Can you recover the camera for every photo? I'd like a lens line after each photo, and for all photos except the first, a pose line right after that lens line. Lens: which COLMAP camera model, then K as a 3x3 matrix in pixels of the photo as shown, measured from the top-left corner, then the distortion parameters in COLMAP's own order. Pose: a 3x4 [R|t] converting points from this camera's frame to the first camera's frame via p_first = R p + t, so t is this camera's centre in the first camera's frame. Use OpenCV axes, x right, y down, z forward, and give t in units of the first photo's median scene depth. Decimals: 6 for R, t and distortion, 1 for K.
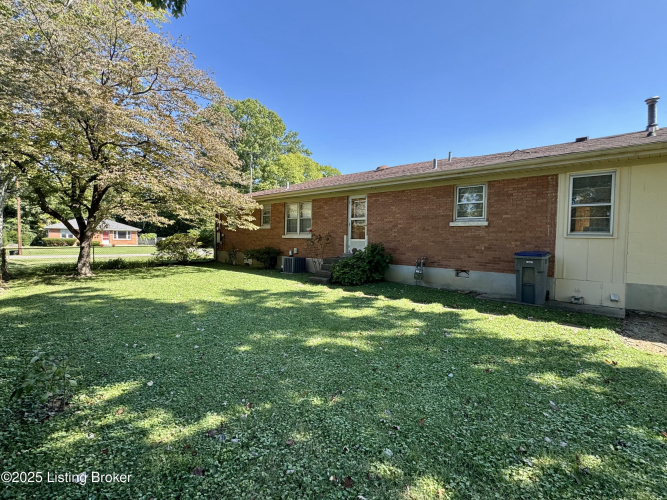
lens RADIAL K [[326.1, 0, 332.5], [0, 326.1, 247.6], [0, 0, 1]] dist [-0.002052, 0.000147]
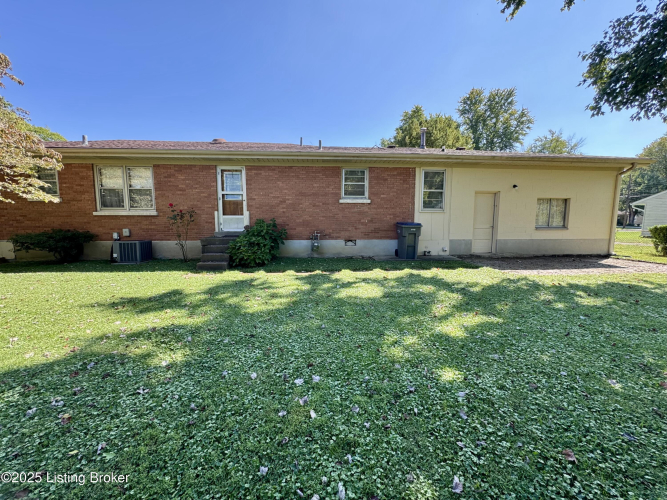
lens RADIAL K [[265.1, 0, 333.6], [0, 265.1, 251.8], [0, 0, 1]] dist [-0.007819, -0.000094]
pose [[0.677325, -0.104783, 0.728184, -0.343606], [0.030390, 0.992945, 0.114614, -0.001681], [-0.735056, -0.055502, 0.675731, 0.357398]]
